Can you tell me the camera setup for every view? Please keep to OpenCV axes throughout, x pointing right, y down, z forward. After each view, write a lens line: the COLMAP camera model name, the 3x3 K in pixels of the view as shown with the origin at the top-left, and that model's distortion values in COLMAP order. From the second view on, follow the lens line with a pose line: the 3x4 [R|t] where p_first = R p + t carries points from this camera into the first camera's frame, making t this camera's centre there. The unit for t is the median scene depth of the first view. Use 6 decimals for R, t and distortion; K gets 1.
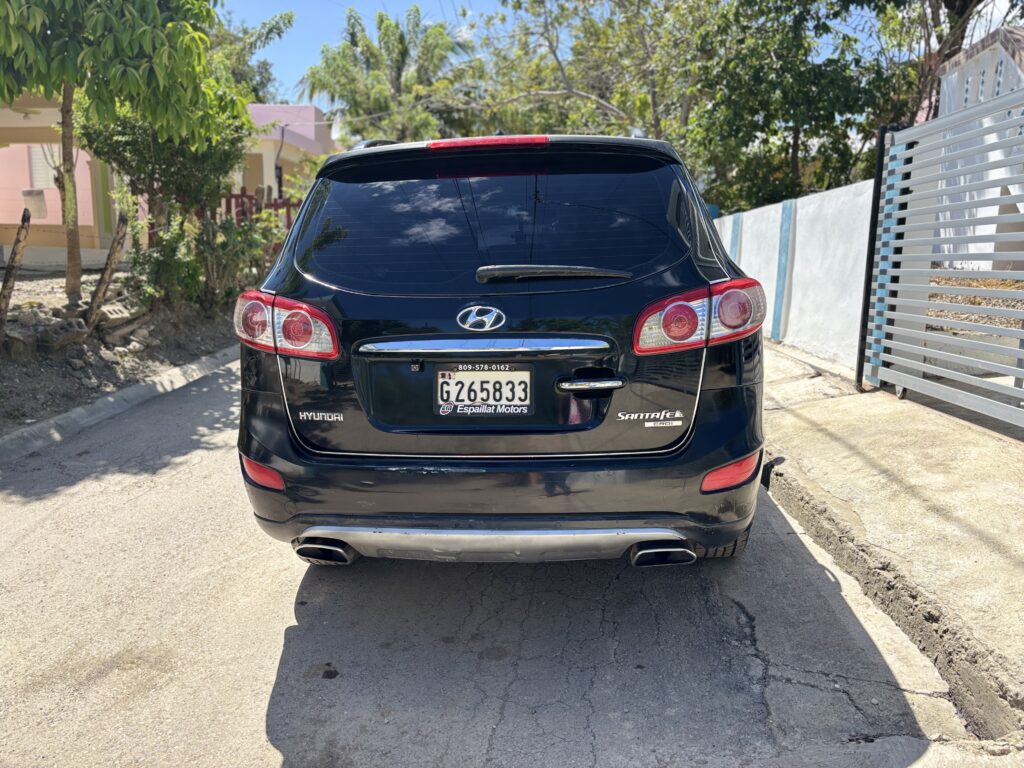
lens RADIAL K [[802.6, 0, 512.0], [0, 802.6, 384.0], [0, 0, 1]] dist [0.044727, -0.001046]
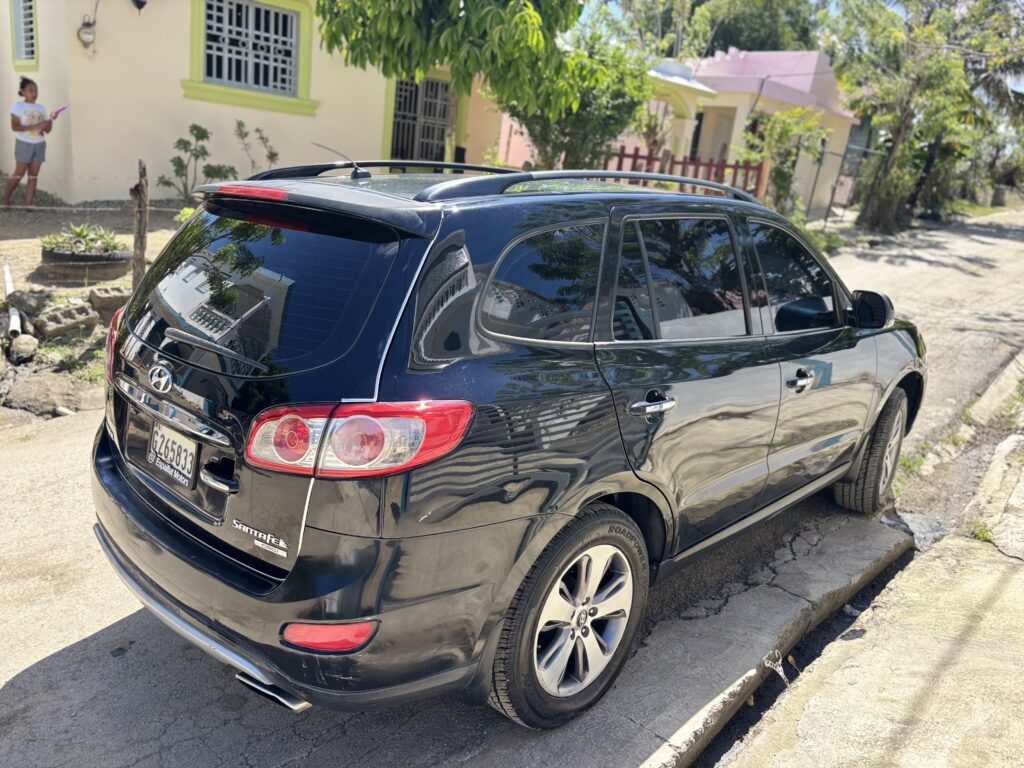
lens RADIAL K [[802.6, 0, 512.0], [0, 802.6, 384.0], [0, 0, 1]] dist [0.044727, -0.001046]
pose [[0.775912, 0.232585, -0.586400, 0.845741], [-0.190172, 0.972547, 0.134112, -0.282058], [0.601494, 0.007458, 0.798842, 0.471161]]
